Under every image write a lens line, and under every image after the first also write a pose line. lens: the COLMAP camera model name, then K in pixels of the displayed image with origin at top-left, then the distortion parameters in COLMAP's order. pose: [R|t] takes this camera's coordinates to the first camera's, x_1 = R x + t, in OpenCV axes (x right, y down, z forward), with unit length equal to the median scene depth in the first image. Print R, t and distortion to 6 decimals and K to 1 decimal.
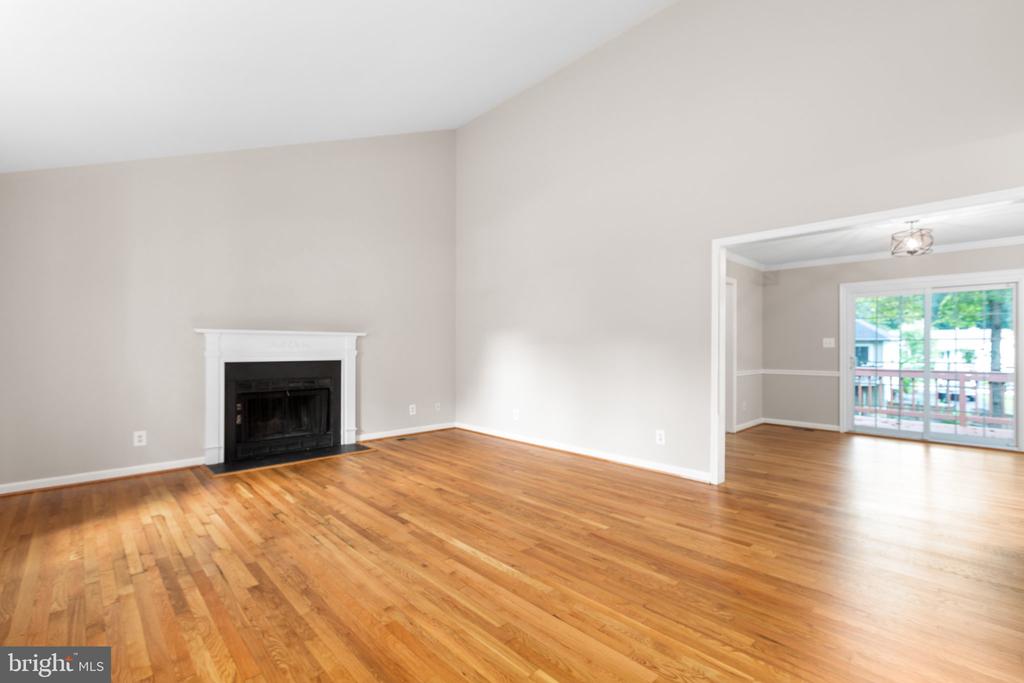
lens RADIAL K [[455.0, 0, 511.0], [0, 455.0, 347.0], [0, 0, 1]] dist [-0.003159, -0.000296]
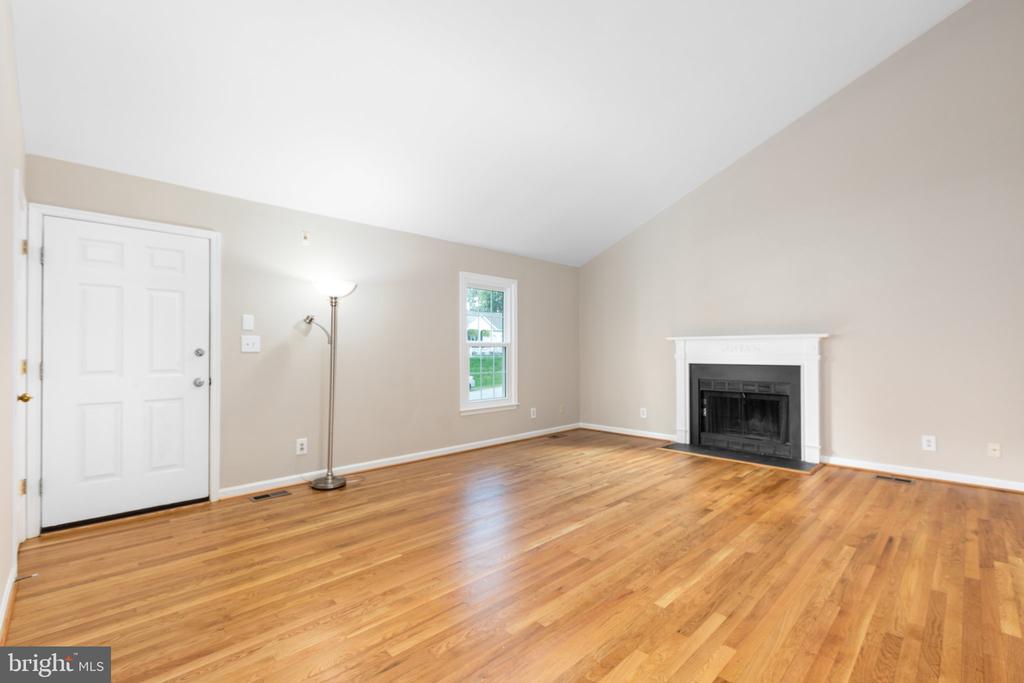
lens RADIAL K [[455.0, 0, 511.0], [0, 455.0, 347.0], [0, 0, 1]] dist [-0.003159, -0.000296]
pose [[0.008537, -0.009927, -0.999914, 0.734079], [0.002641, 0.999947, -0.009904, -0.000228], [0.999960, -0.002556, 0.008563, 0.605011]]
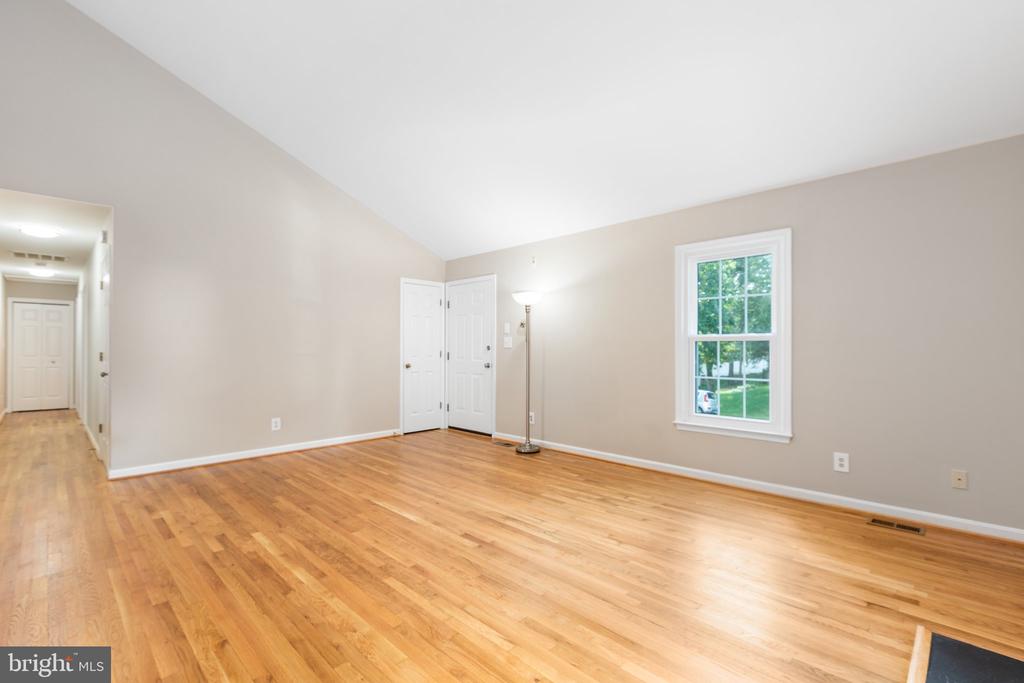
lens RADIAL K [[456.6, 0, 500.2], [0, 456.6, 345.3], [0, 0, 1]] dist [0.001843, 0.000361]
pose [[-0.999928, 0.000387, -0.011960, -0.238320], [0.000455, 0.999984, -0.005659, -0.000134], [0.011958, -0.005664, -0.999912, 1.577848]]
